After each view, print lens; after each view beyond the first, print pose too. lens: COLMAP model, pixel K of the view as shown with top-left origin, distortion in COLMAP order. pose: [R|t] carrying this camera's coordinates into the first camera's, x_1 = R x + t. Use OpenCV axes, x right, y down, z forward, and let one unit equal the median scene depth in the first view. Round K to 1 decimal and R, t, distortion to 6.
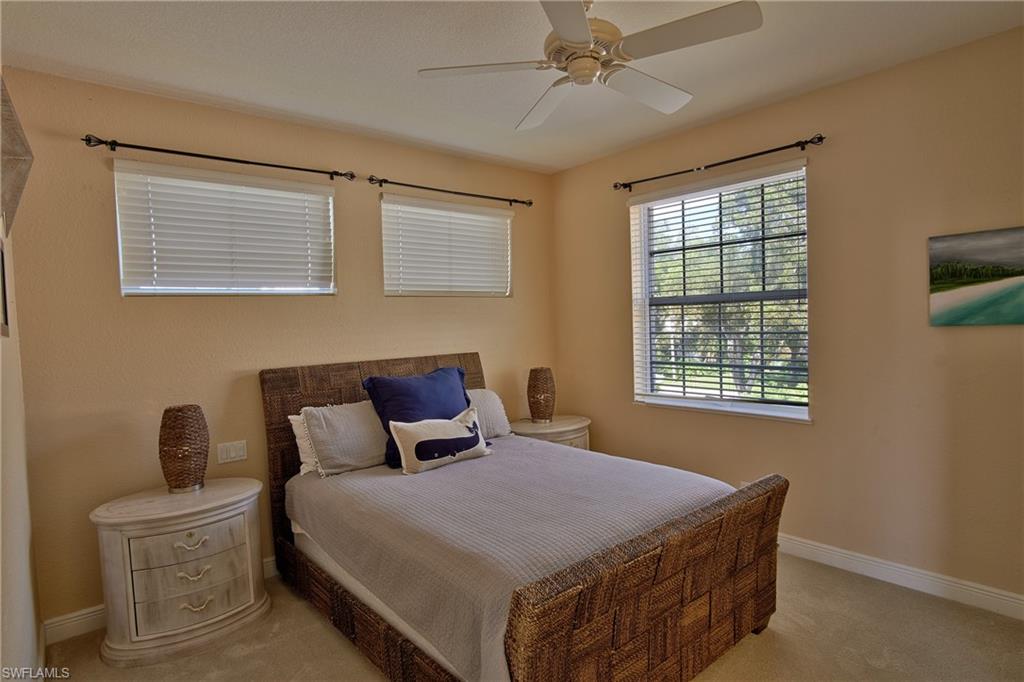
lens RADIAL K [[553.7, 0, 511.3], [0, 553.7, 336.3], [0, 0, 1]] dist [-0.007027, -0.000091]
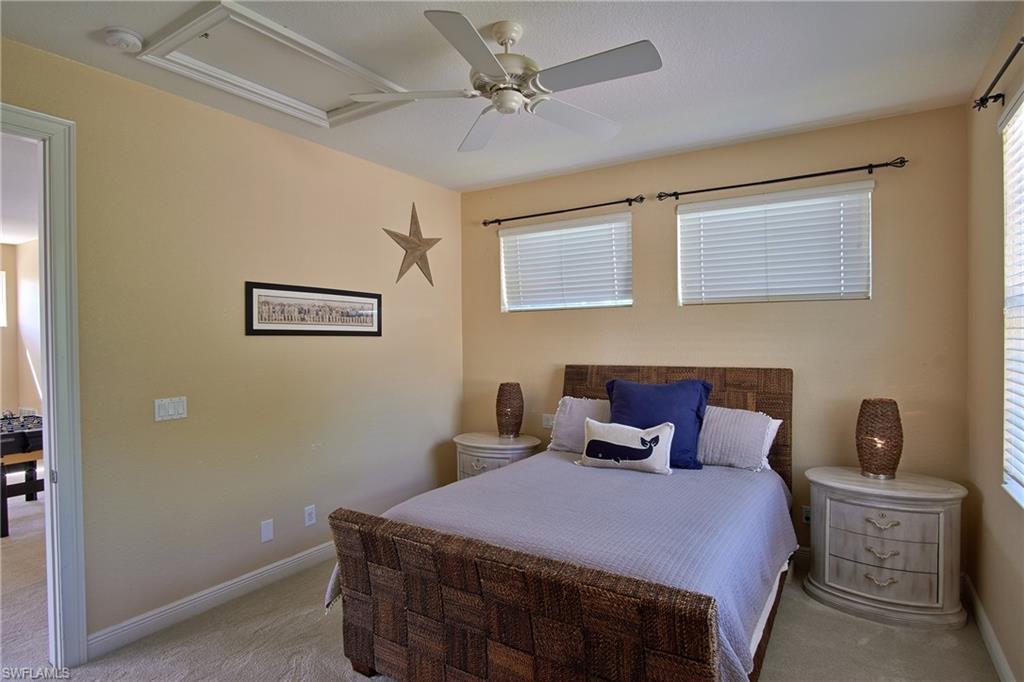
lens RADIAL K [[553.7, 0, 511.9], [0, 553.7, 344.8], [0, 0, 1]] dist [-0.007027, -0.000091]
pose [[0.311853, 0.053087, -0.948646, 0.712452], [-0.019030, 0.998587, 0.049626, -0.048084], [0.949940, 0.002577, 0.312423, 0.413822]]
